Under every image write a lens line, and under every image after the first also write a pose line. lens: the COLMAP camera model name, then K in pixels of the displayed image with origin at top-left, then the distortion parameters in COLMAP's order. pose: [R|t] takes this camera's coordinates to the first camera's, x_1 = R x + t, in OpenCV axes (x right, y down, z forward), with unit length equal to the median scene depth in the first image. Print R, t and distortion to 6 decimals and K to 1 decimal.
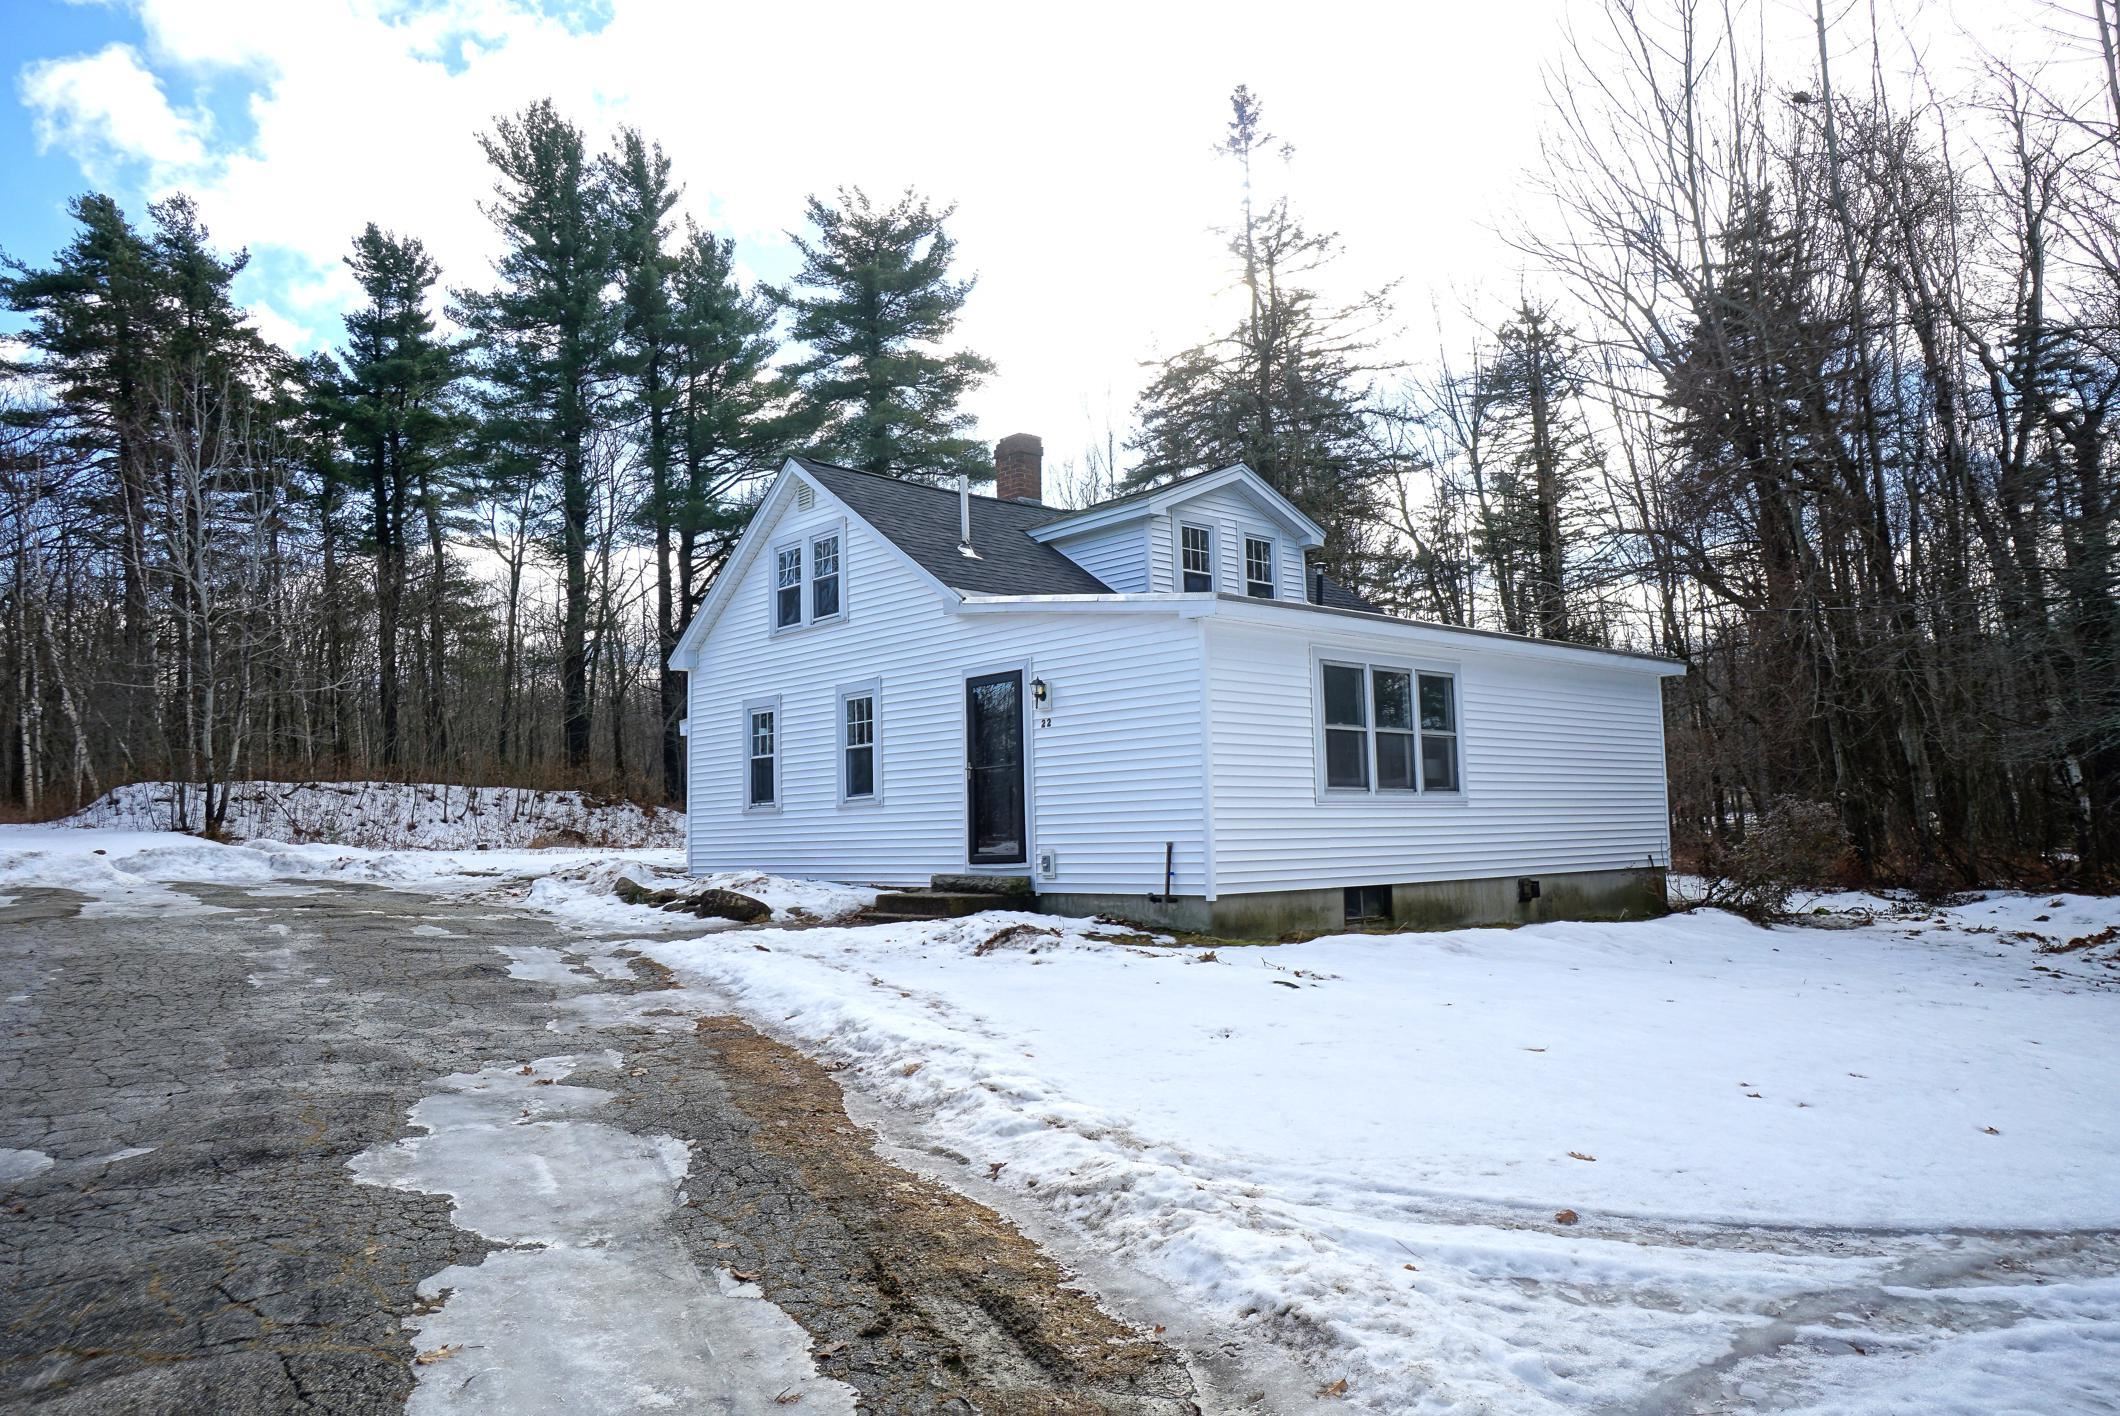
lens RADIAL K [[1495.2, 0, 1063.2], [0, 1495.2, 700.9], [0, 0, 1]] dist [0.027892, -0.000539]
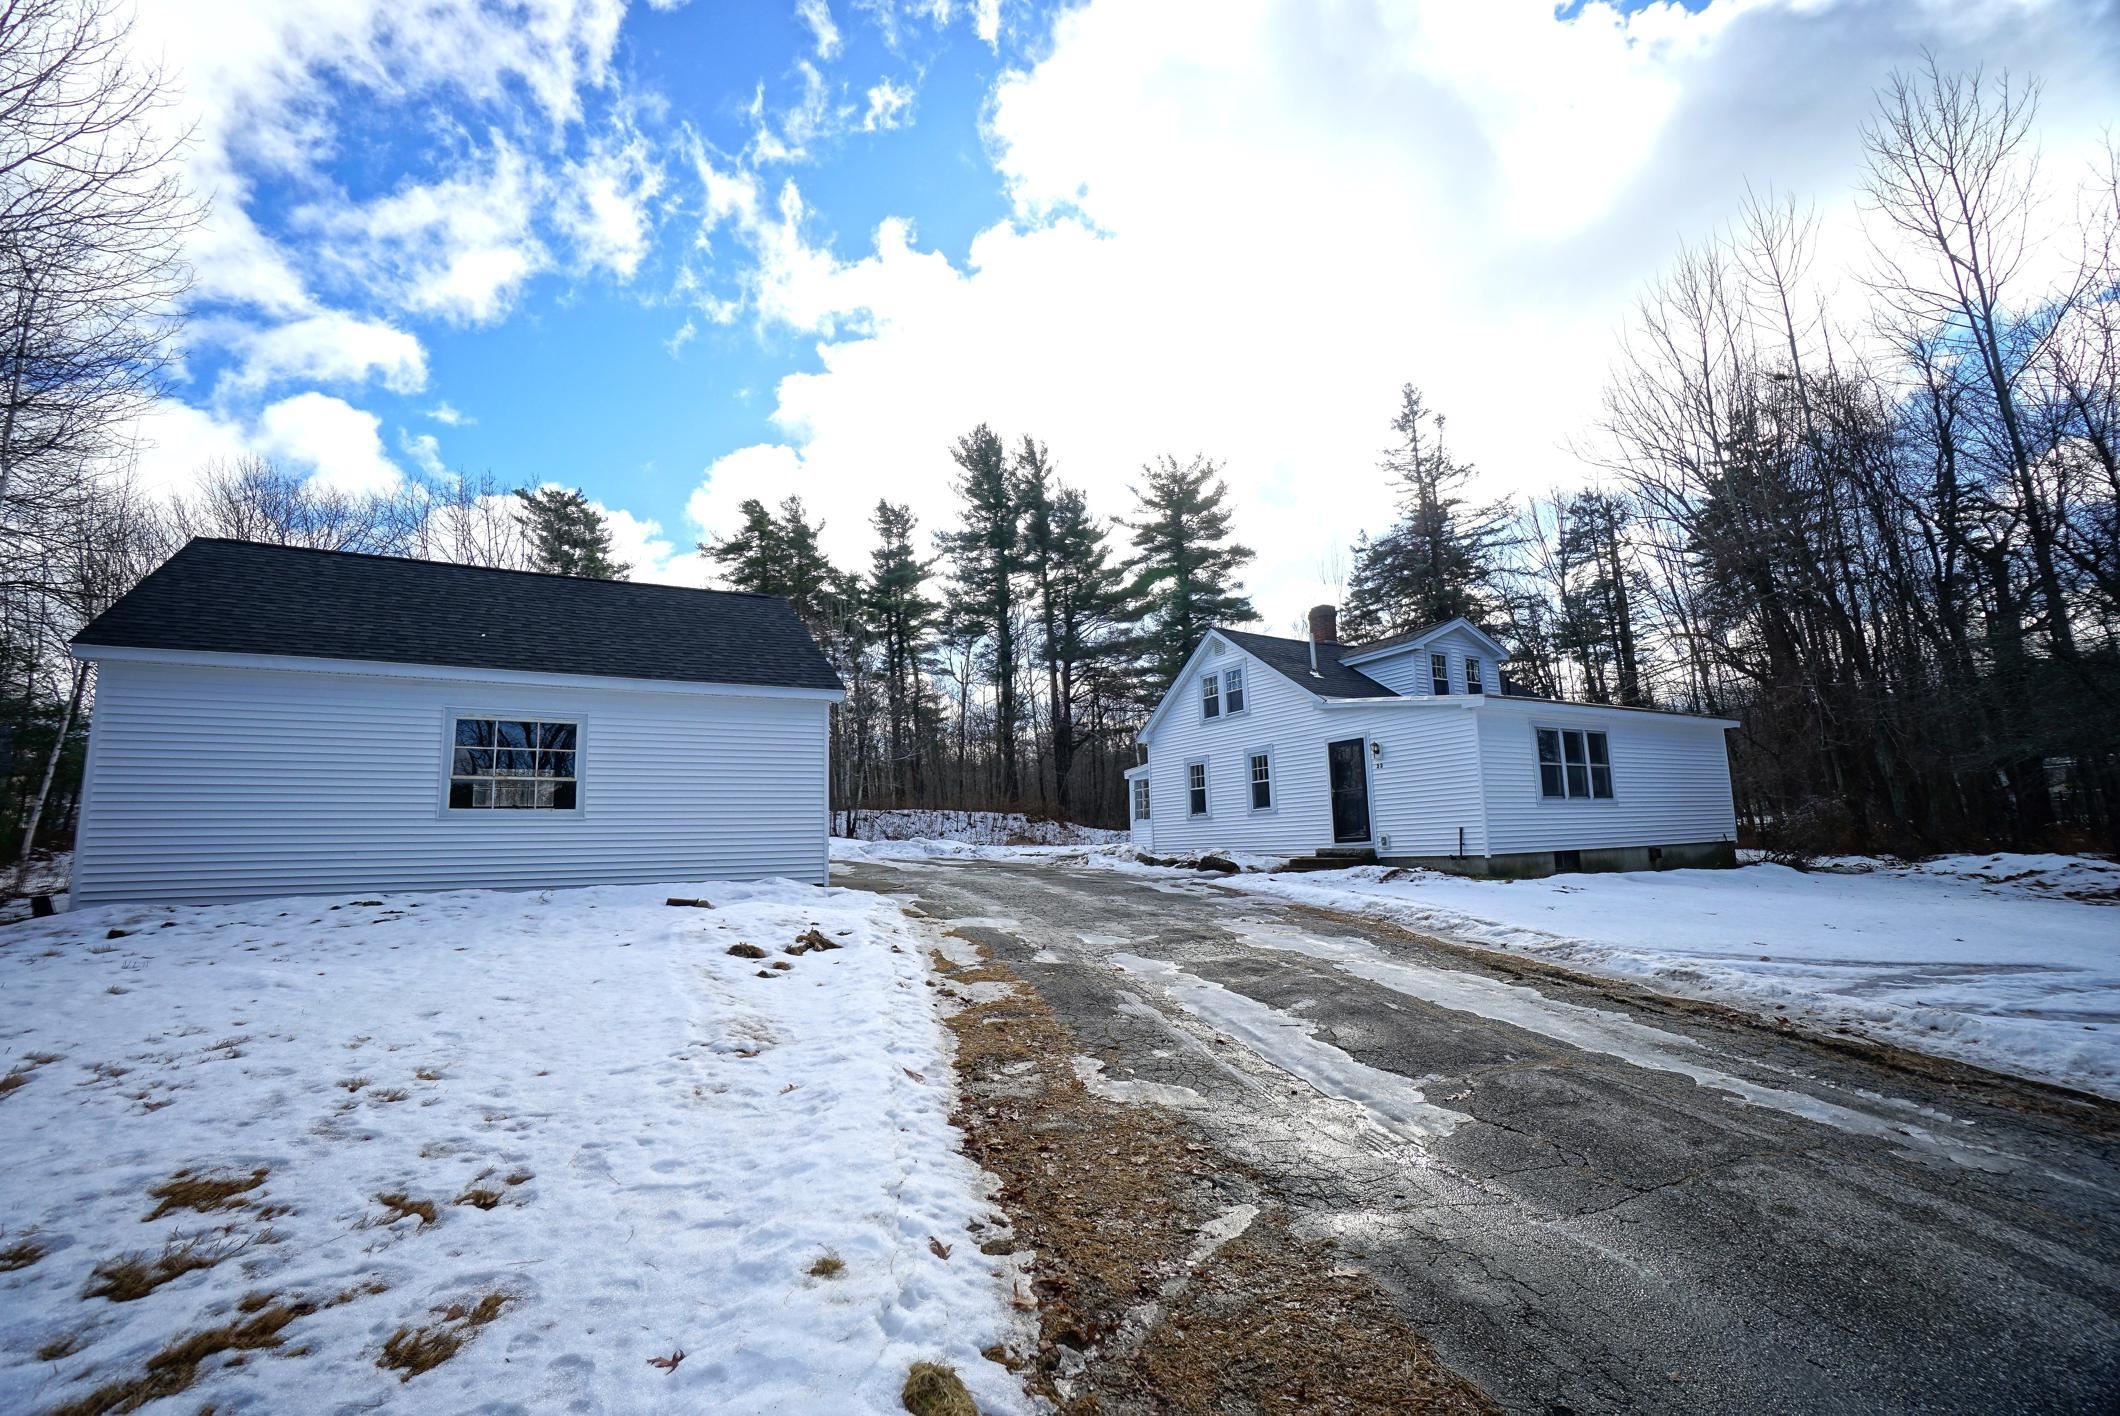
lens RADIAL K [[956.9, 0, 1049.3], [0, 956.9, 707.8], [0, 0, 1]] dist [-0.061977, 0.023445]
pose [[0.976127, -0.039148, -0.213643, -0.048950], [0.028355, 0.998173, -0.053349, -0.001863], [0.215341, 0.046017, 0.975454, -0.077635]]
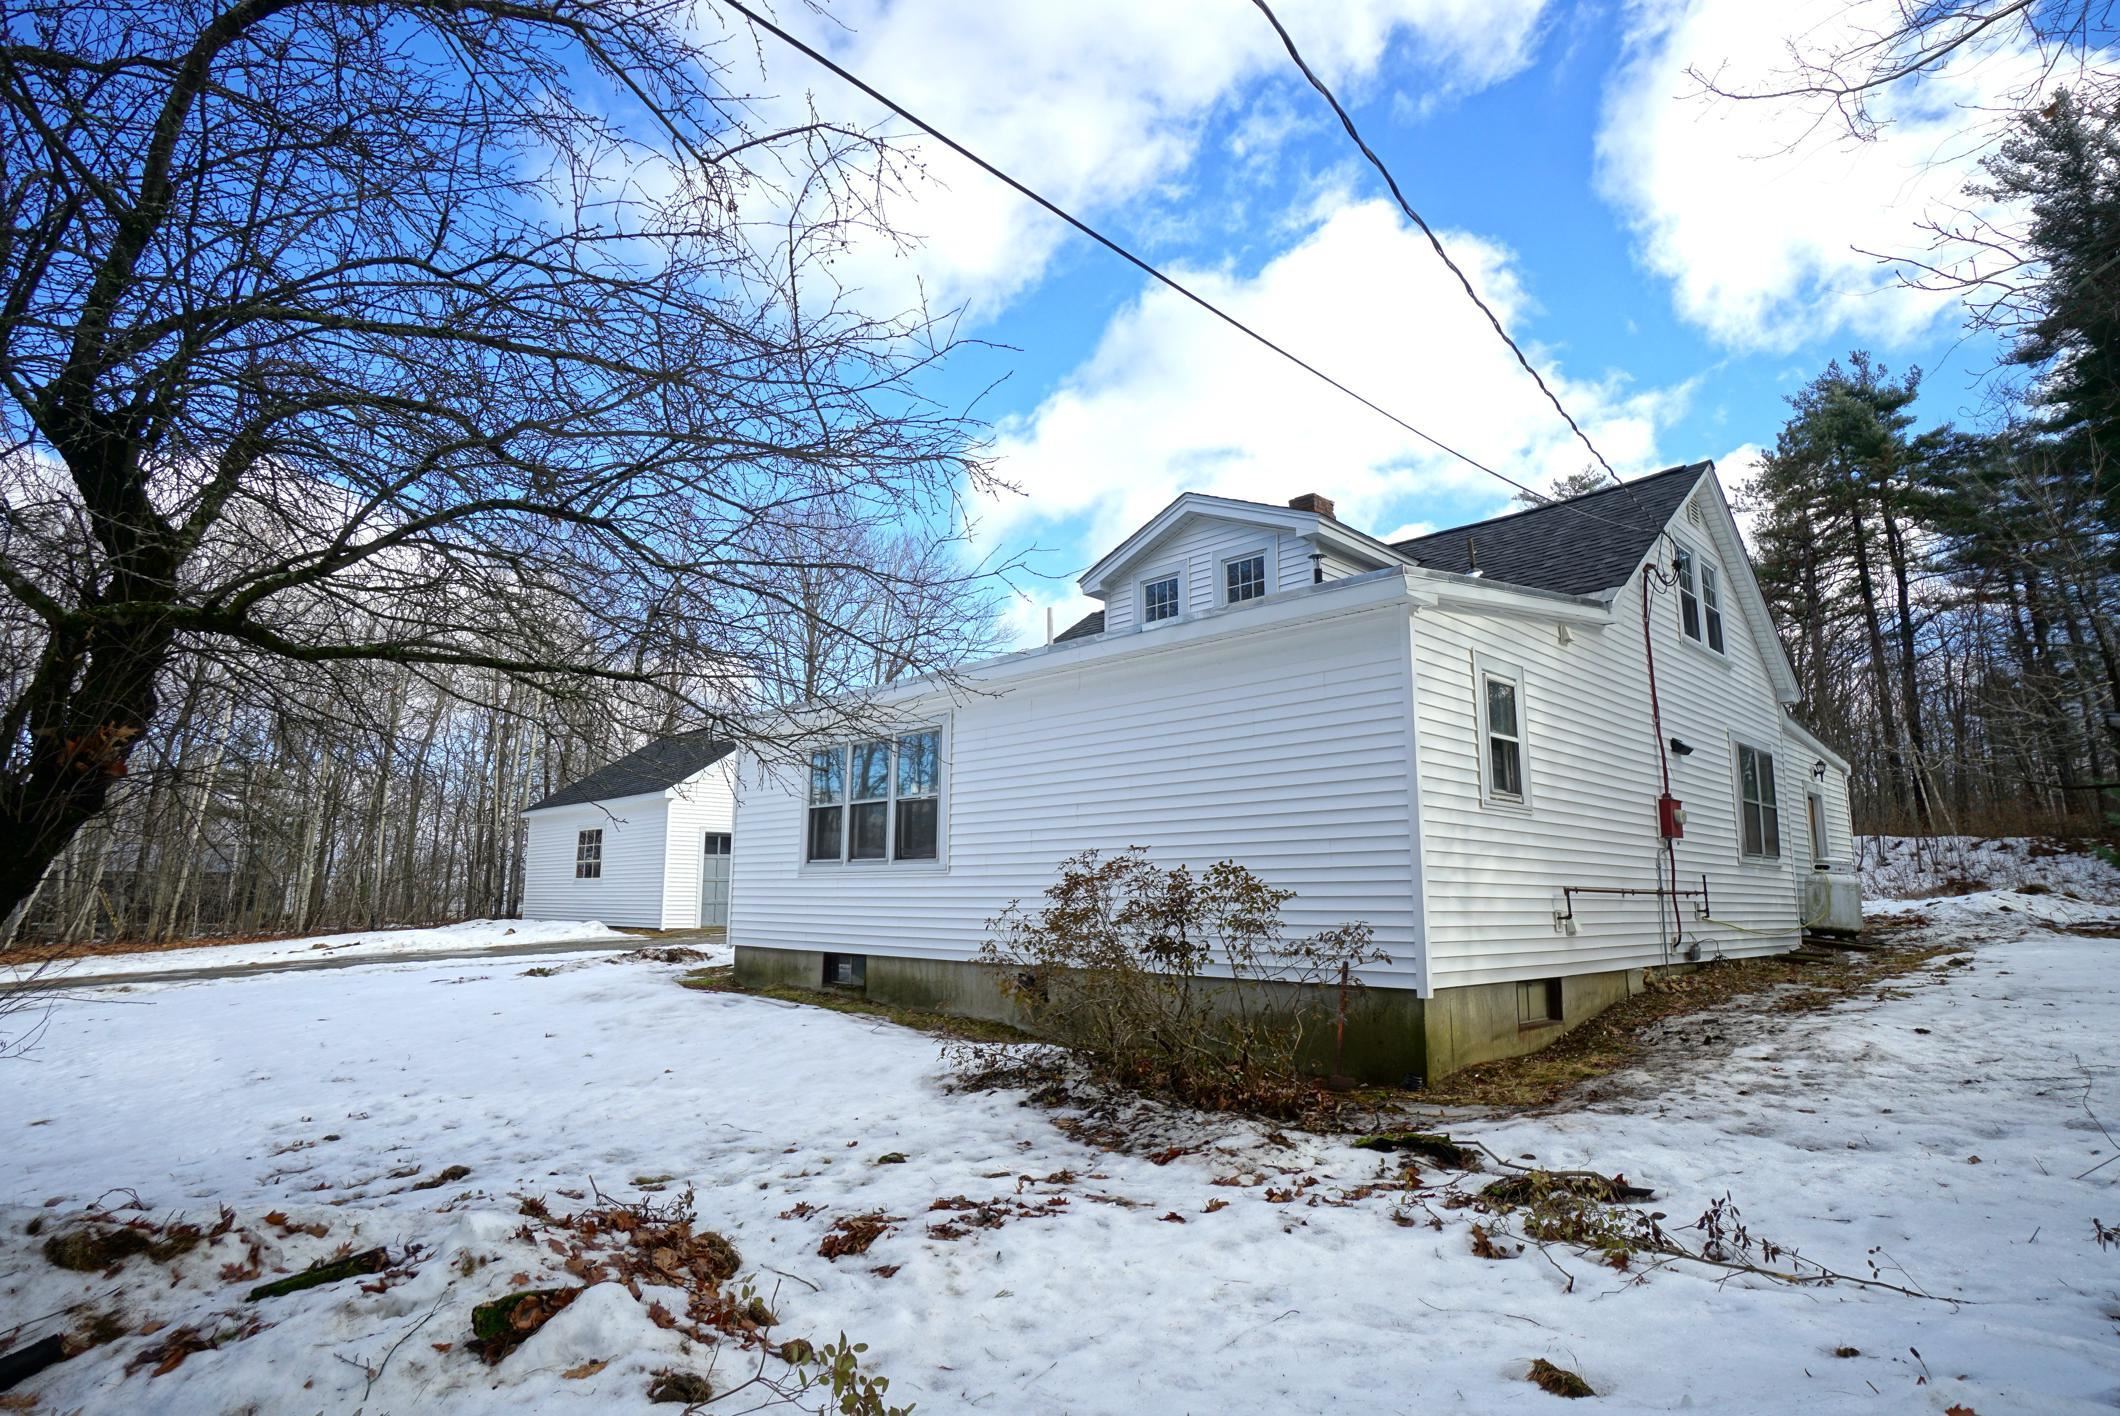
lens RADIAL K [[1104.0, 0, 1060.7], [0, 1104.0, 709.3], [0, 0, 1]] dist [-0.000181, -0.000058]
pose [[0.037595, -0.148981, -0.988125, 0.313549], [0.090281, 0.985287, -0.145118, 0.025366], [0.995207, -0.083753, 0.050492, 0.352264]]
